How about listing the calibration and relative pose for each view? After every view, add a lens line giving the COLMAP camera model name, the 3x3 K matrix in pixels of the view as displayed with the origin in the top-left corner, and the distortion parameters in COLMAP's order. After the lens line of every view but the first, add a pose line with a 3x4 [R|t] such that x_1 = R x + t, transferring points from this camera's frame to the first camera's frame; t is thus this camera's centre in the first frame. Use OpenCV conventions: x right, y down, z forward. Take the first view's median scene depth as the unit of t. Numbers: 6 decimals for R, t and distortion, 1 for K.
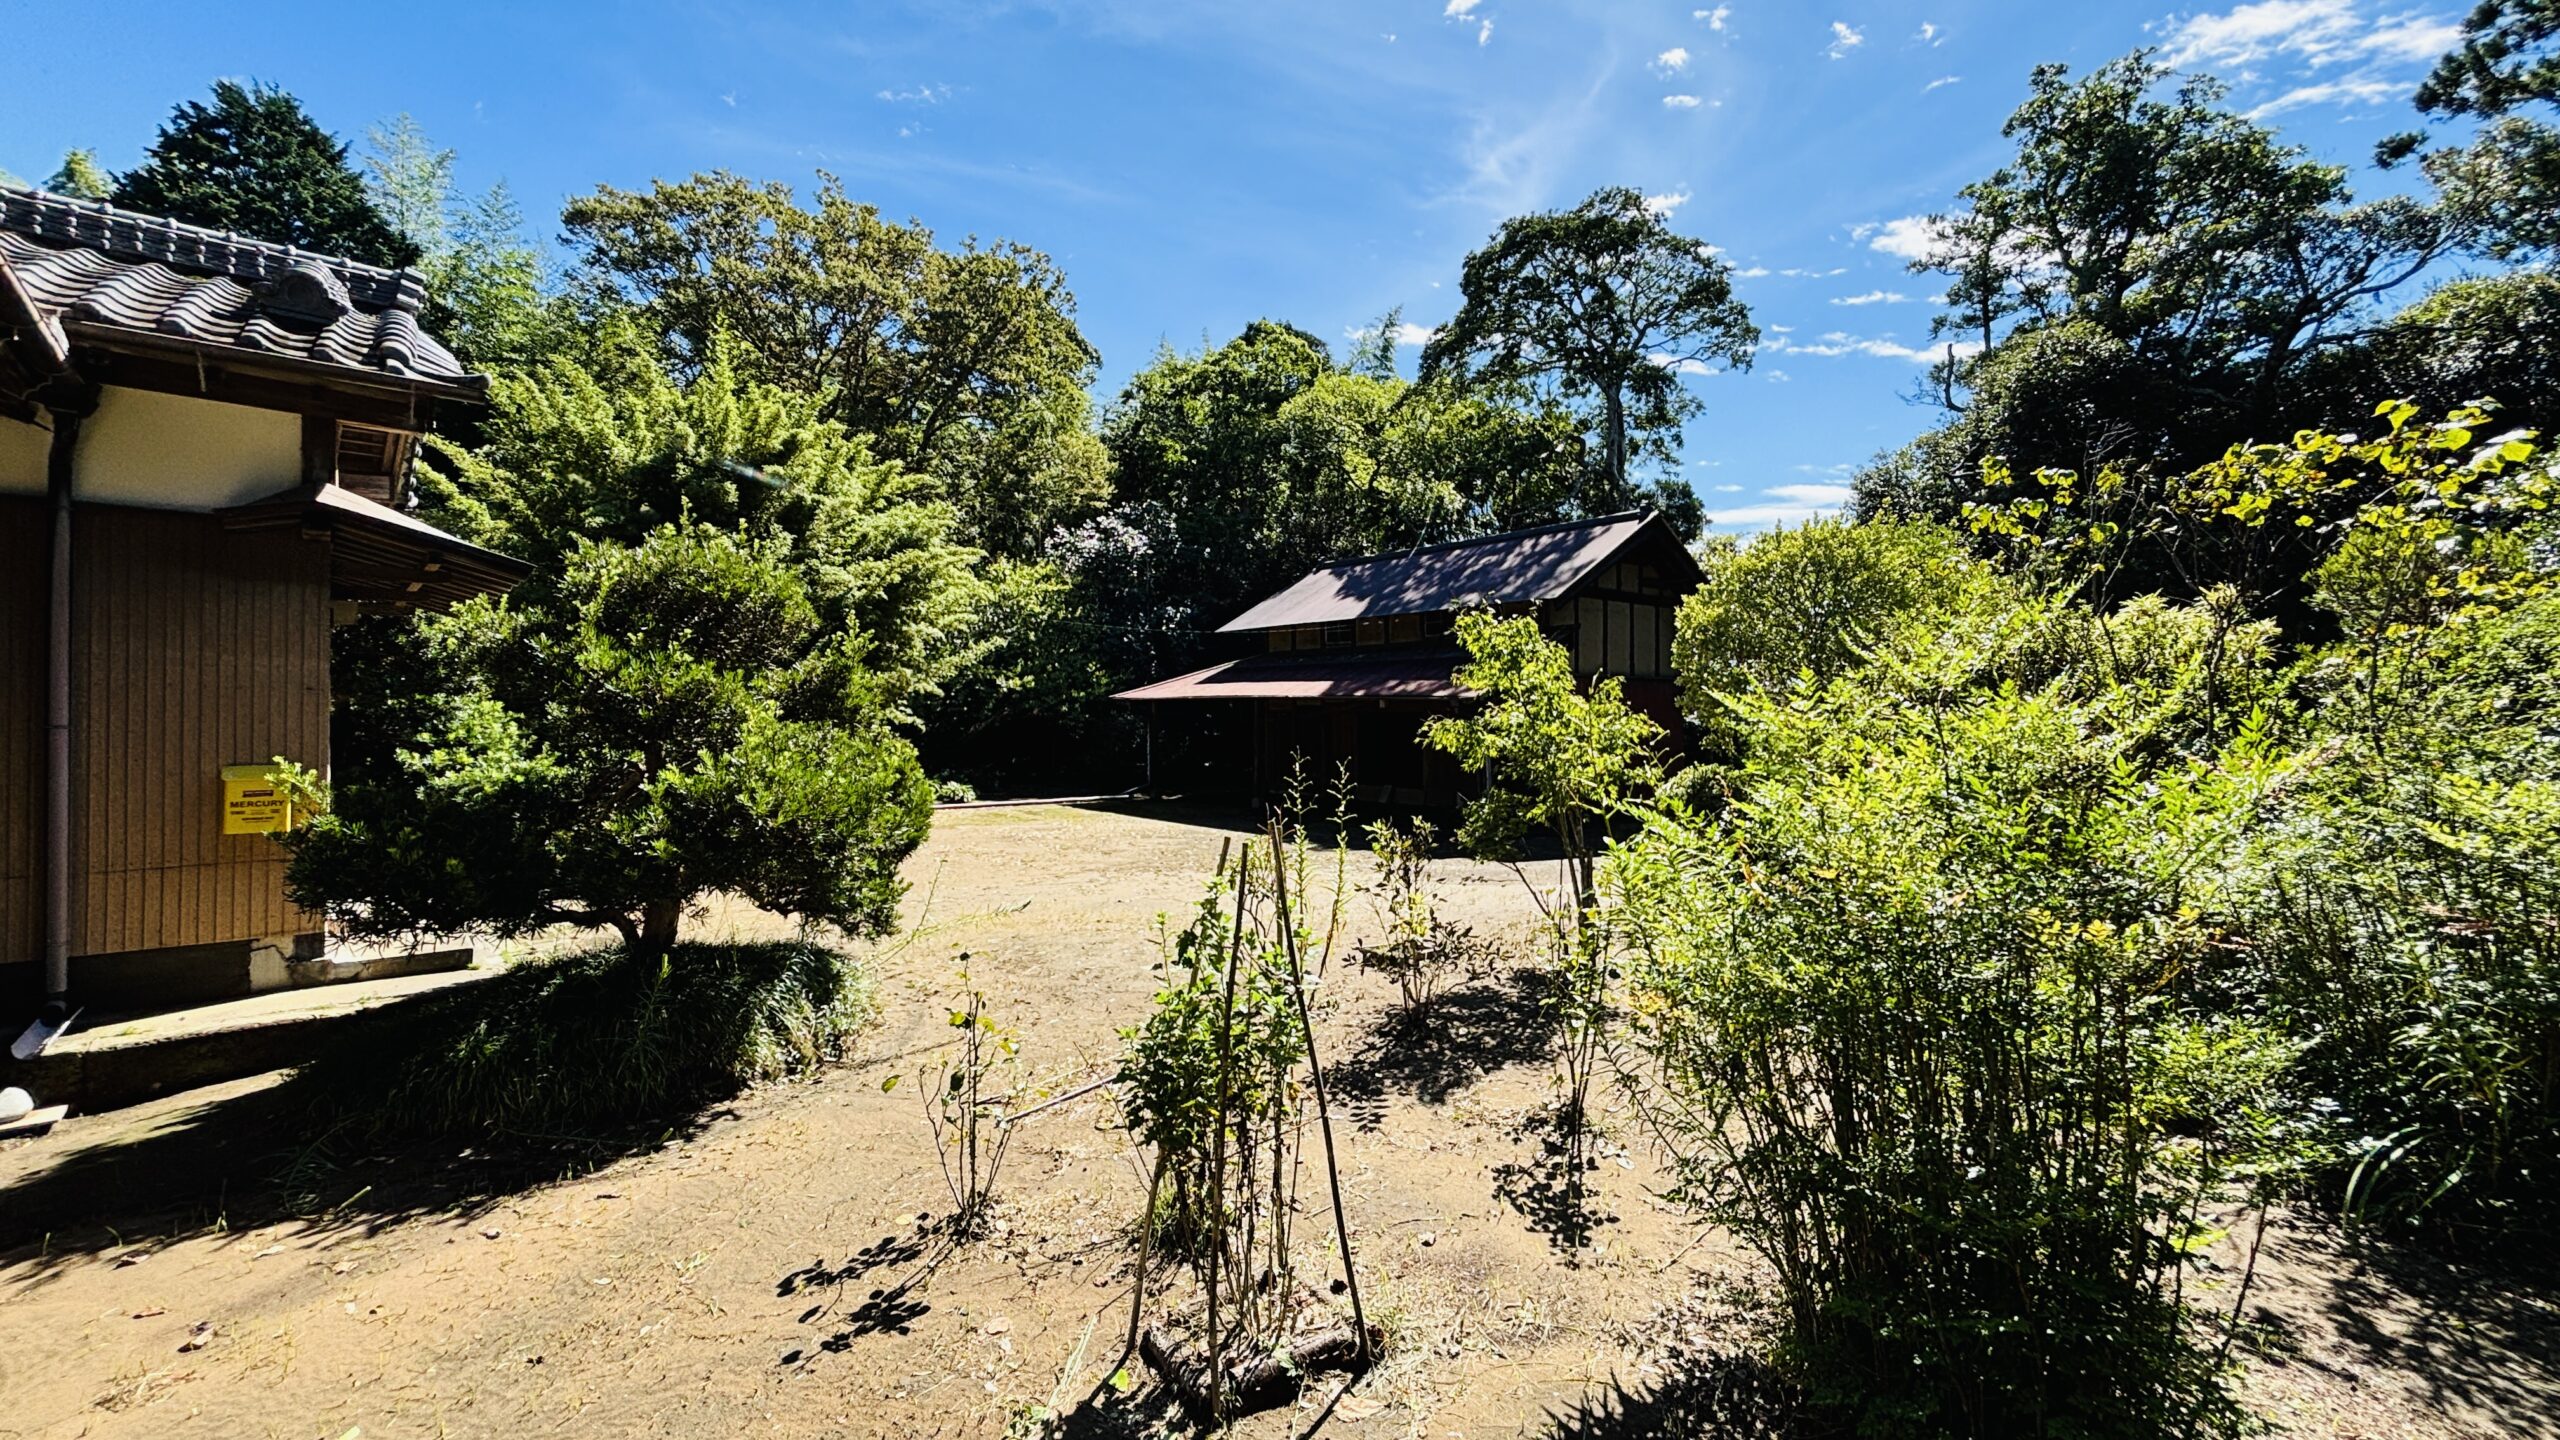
lens RADIAL K [[1033.7, 0, 1273.2], [0, 1033.7, 722.4], [0, 0, 1]] dist [0.003226, 0.000060]
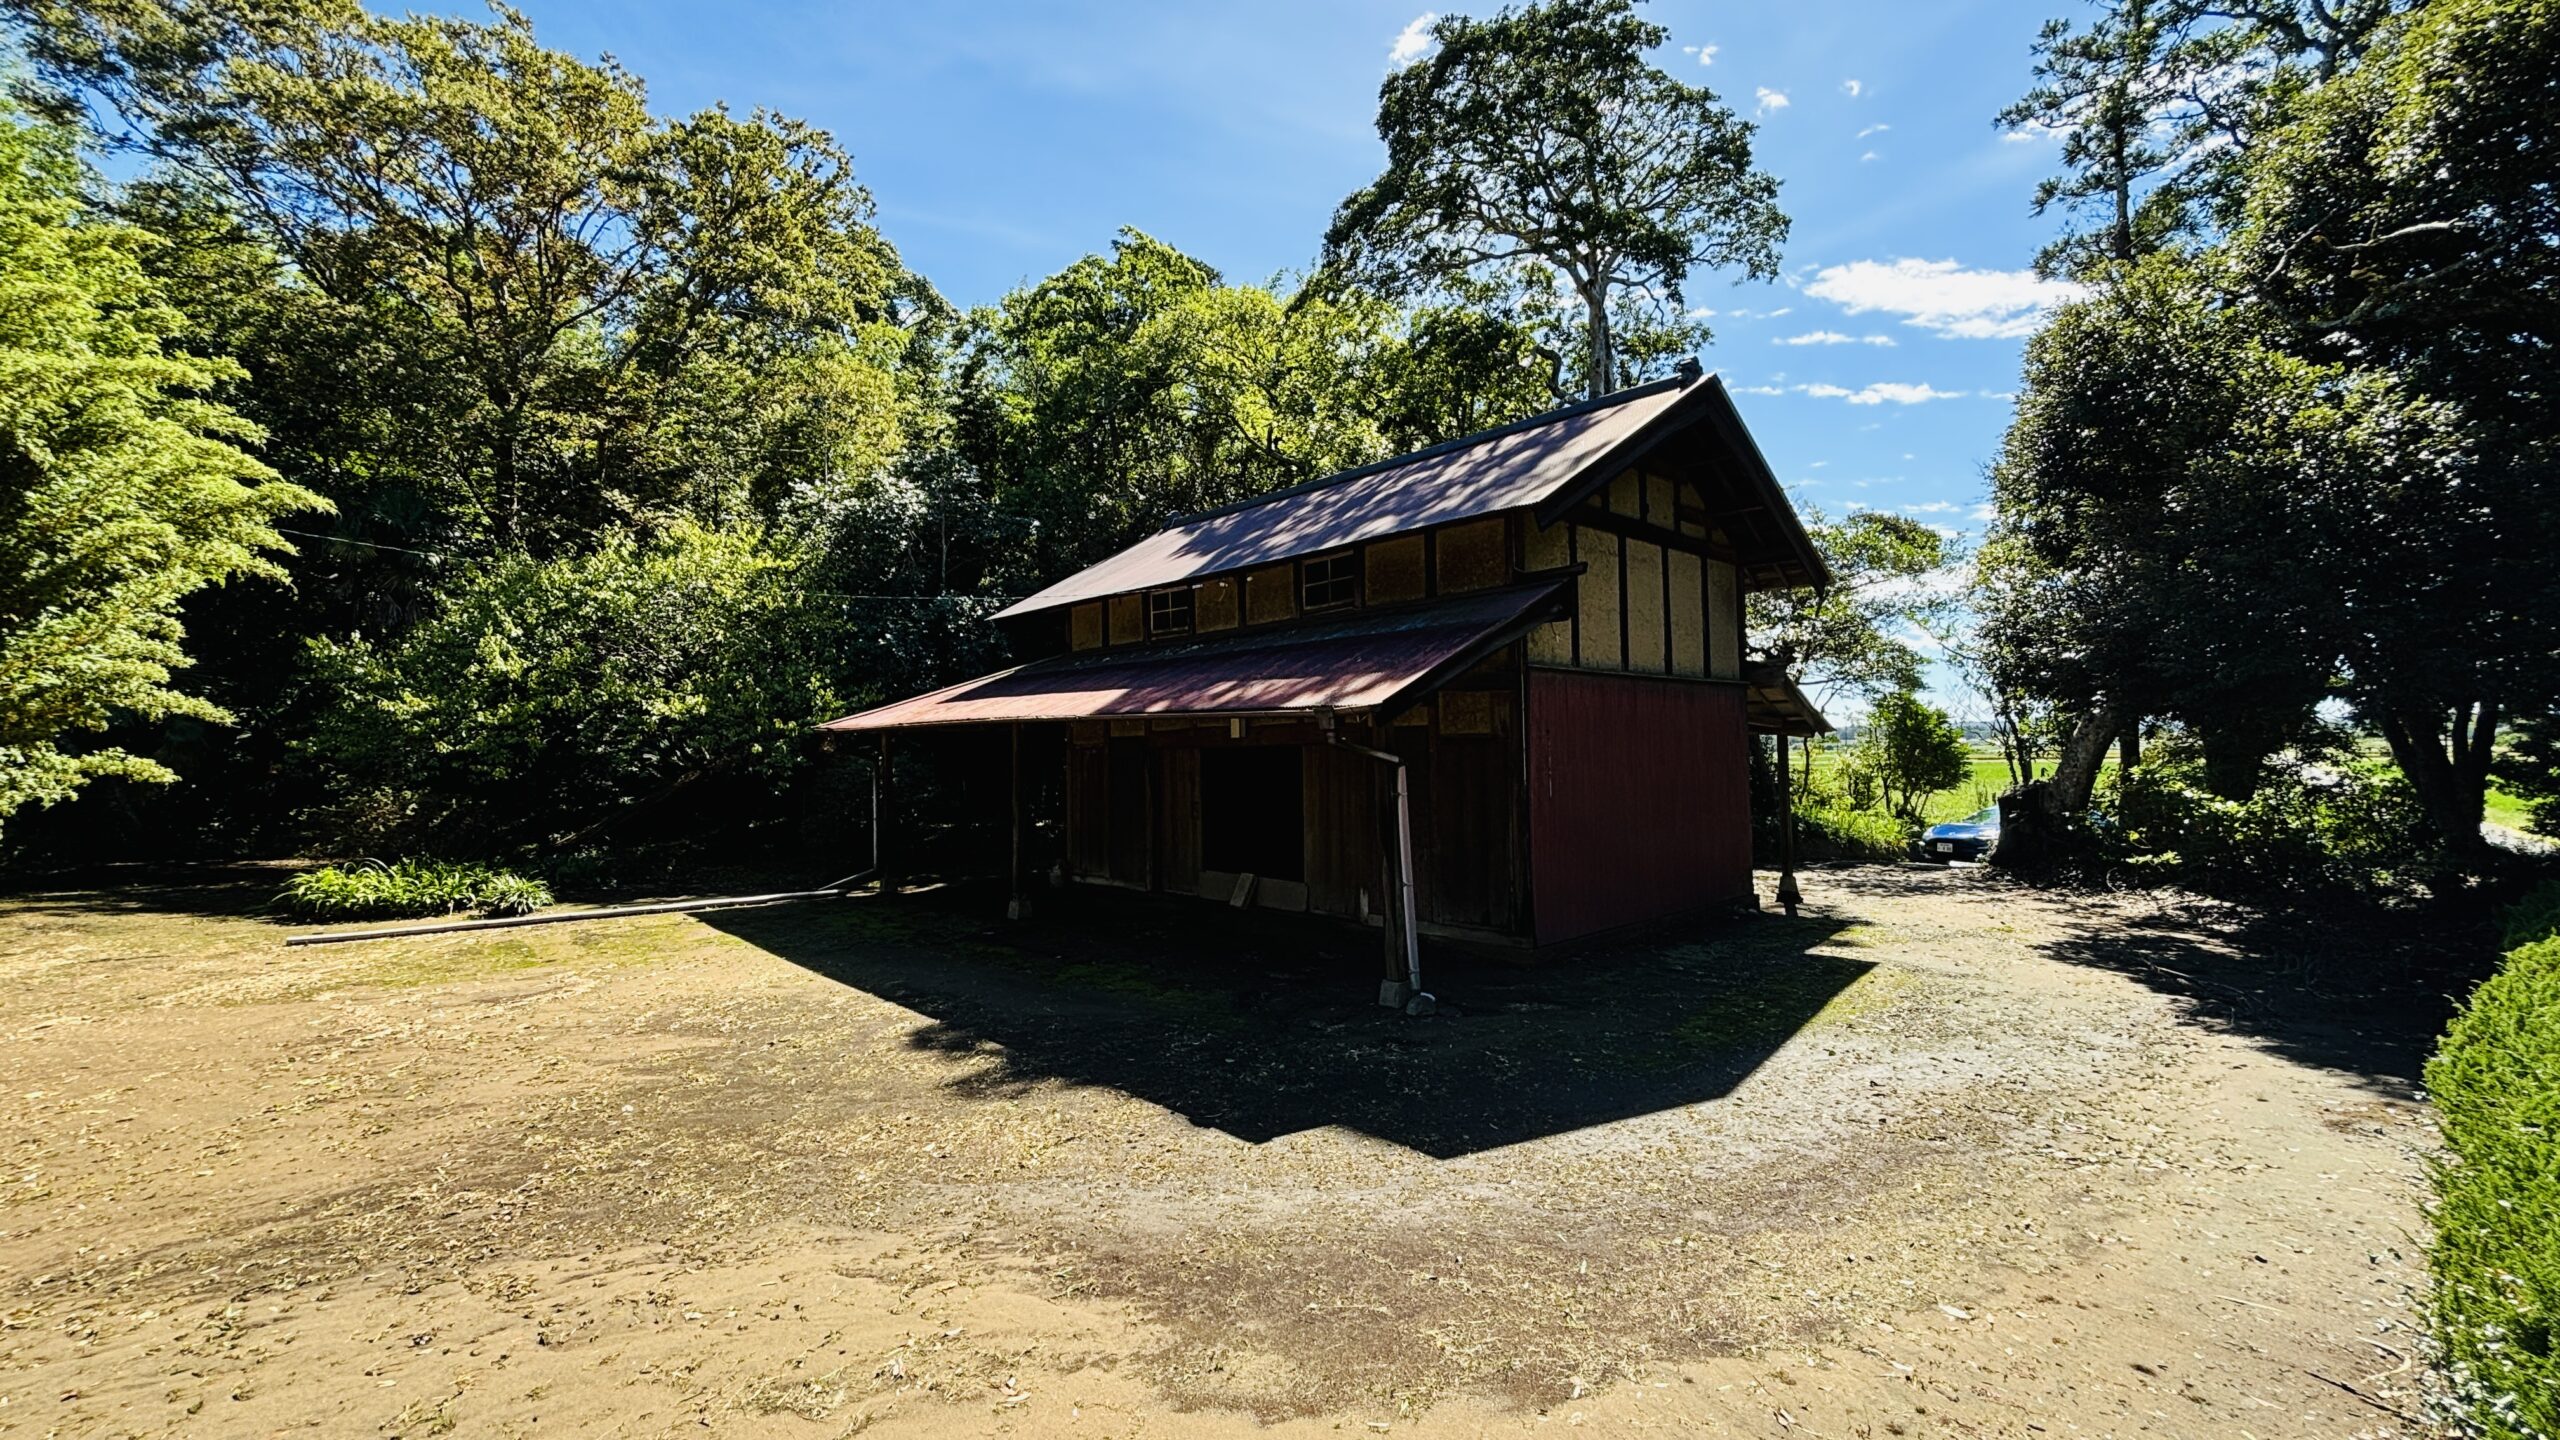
lens RADIAL K [[1033.7, 0, 1282.5], [0, 1033.7, 720.0], [0, 0, 1]] dist [0.003226, 0.000060]
pose [[0.998913, -0.012087, 0.045021, 0.081765], [0.013889, 0.999105, -0.039952, -0.000339], [-0.044498, 0.040533, 0.998187, 0.332003]]
